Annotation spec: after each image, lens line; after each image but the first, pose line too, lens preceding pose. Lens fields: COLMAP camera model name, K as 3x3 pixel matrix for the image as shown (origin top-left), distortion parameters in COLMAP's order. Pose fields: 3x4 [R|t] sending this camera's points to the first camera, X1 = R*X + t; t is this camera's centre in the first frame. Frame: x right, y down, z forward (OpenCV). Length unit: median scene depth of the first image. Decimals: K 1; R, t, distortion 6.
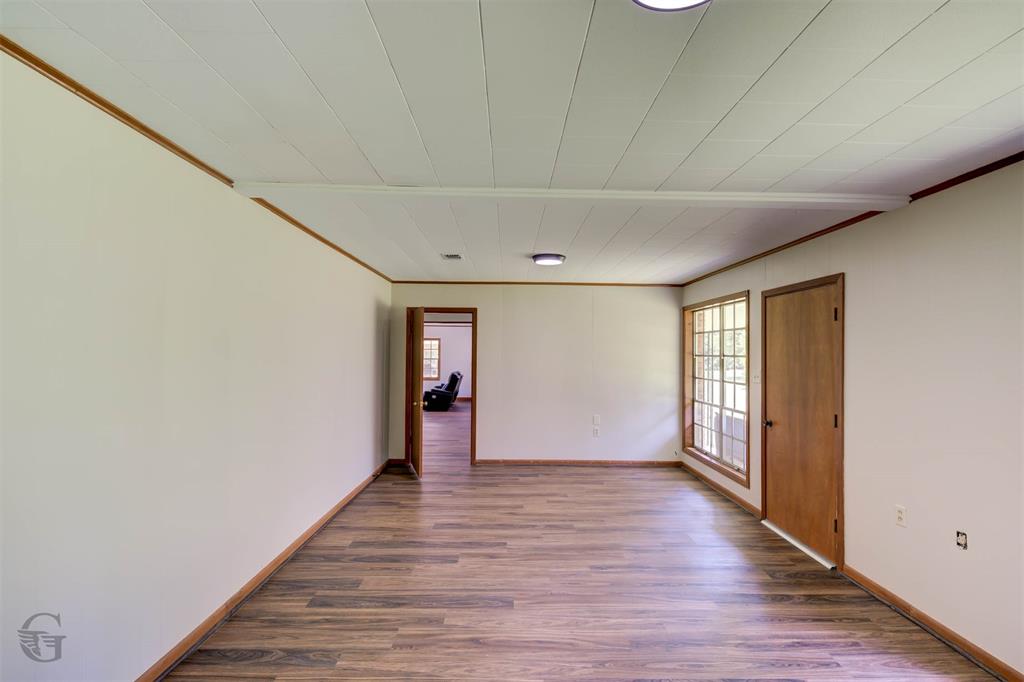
lens RADIAL K [[460.6, 0, 514.2], [0, 460.6, 345.3], [0, 0, 1]] dist [-0.014901, 0.000458]
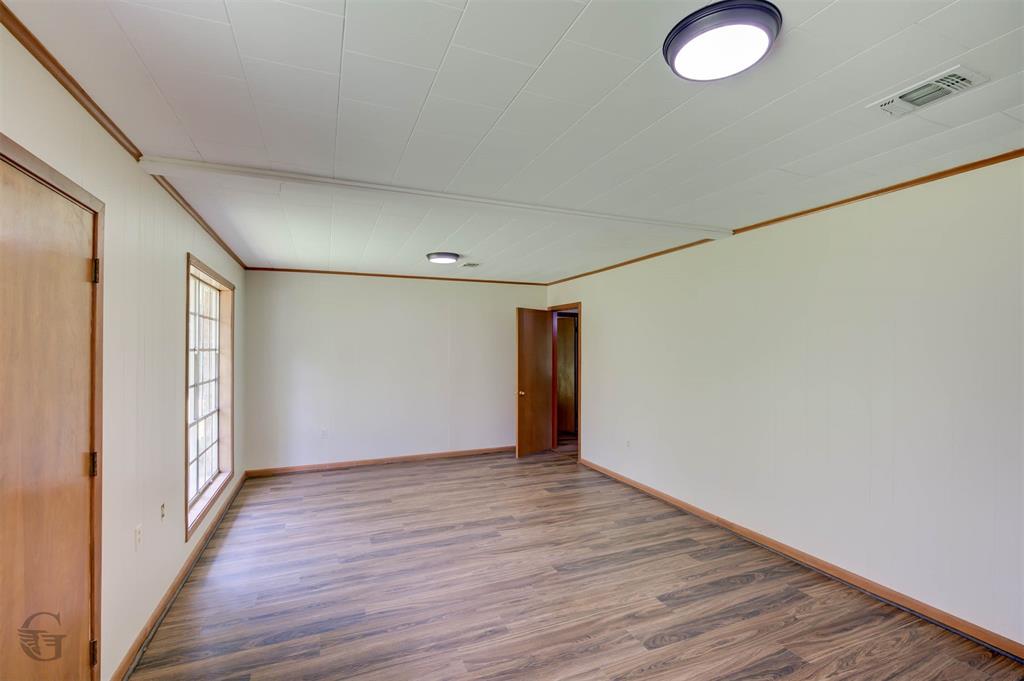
lens RADIAL K [[460.6, 0, 512.8], [0, 460.6, 345.0], [0, 0, 1]] dist [-0.014901, 0.000458]
pose [[-0.929481, -0.012915, -0.368644, 0.495537], [-0.001628, 0.999521, -0.030912, 0.044207], [0.368867, -0.028132, -0.929056, 1.933645]]
